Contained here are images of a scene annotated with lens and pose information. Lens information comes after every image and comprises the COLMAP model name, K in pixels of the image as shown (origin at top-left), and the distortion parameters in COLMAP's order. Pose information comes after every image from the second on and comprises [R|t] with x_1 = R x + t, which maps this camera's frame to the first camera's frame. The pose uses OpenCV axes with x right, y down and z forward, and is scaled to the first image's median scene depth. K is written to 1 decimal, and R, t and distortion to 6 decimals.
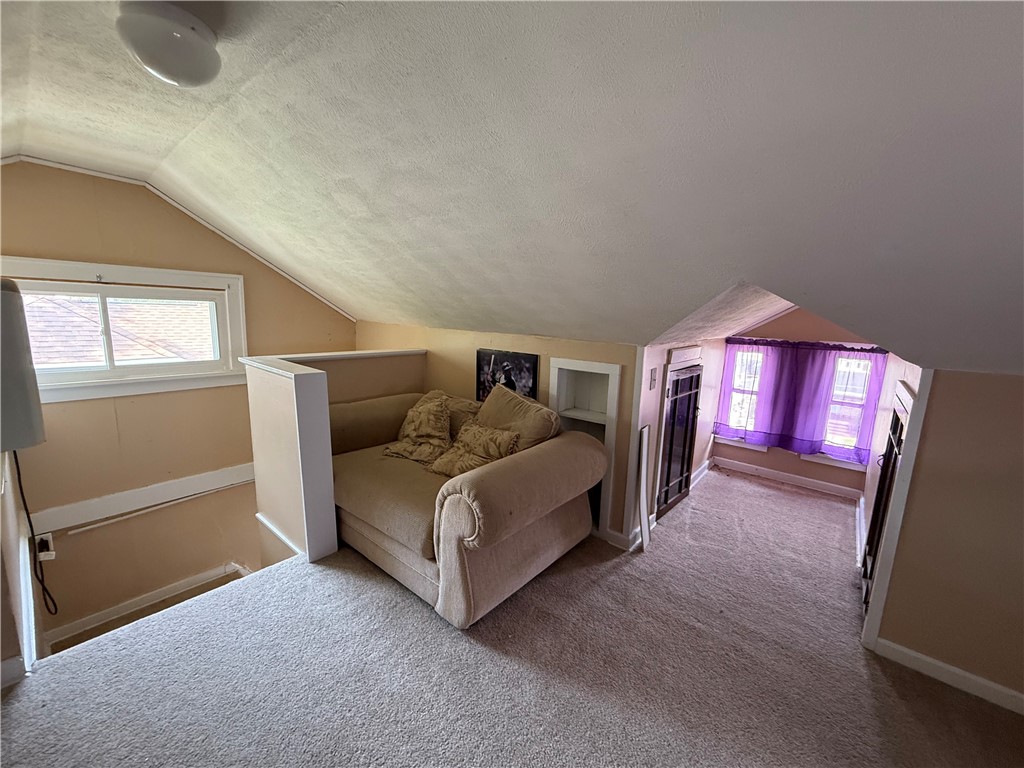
lens RADIAL K [[405.4, 0, 510.9], [0, 405.4, 381.3], [0, 0, 1]] dist [-0.012822, -0.000021]
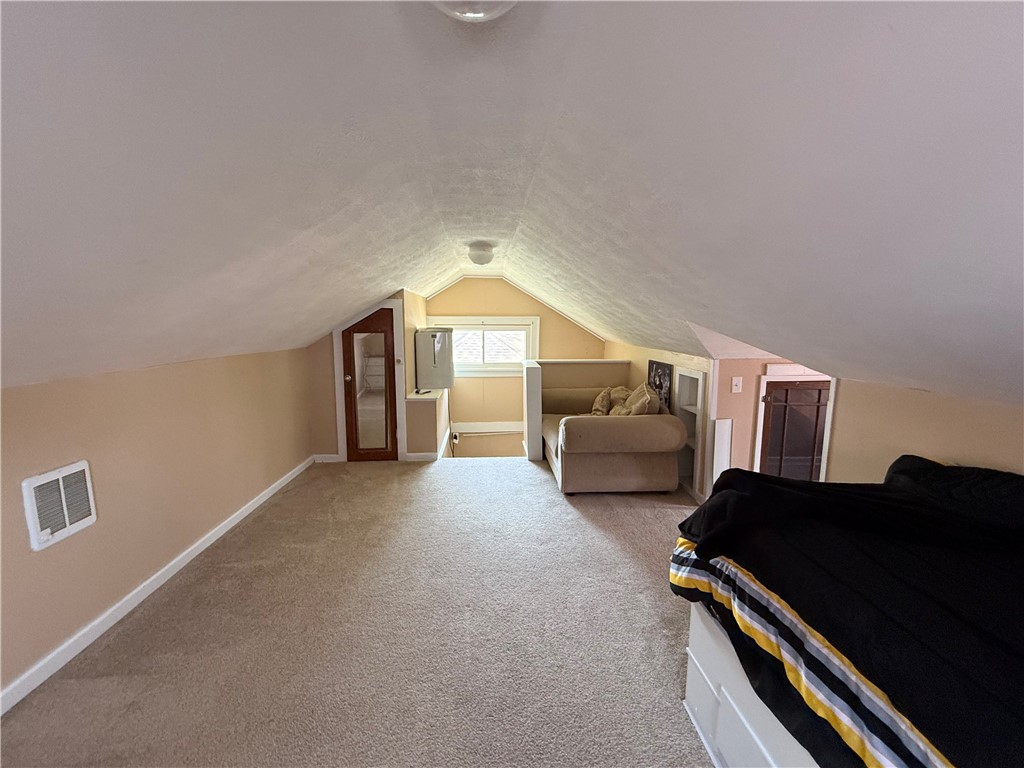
lens RADIAL K [[405.4, 0, 511.5], [0, 405.4, 382.6], [0, 0, 1]] dist [-0.012822, -0.000021]
pose [[0.683847, 0.066300, -0.726607, 0.779533], [-0.084522, 0.996357, 0.011366, 0.032478], [0.724713, 0.053642, 0.686960, -0.432764]]
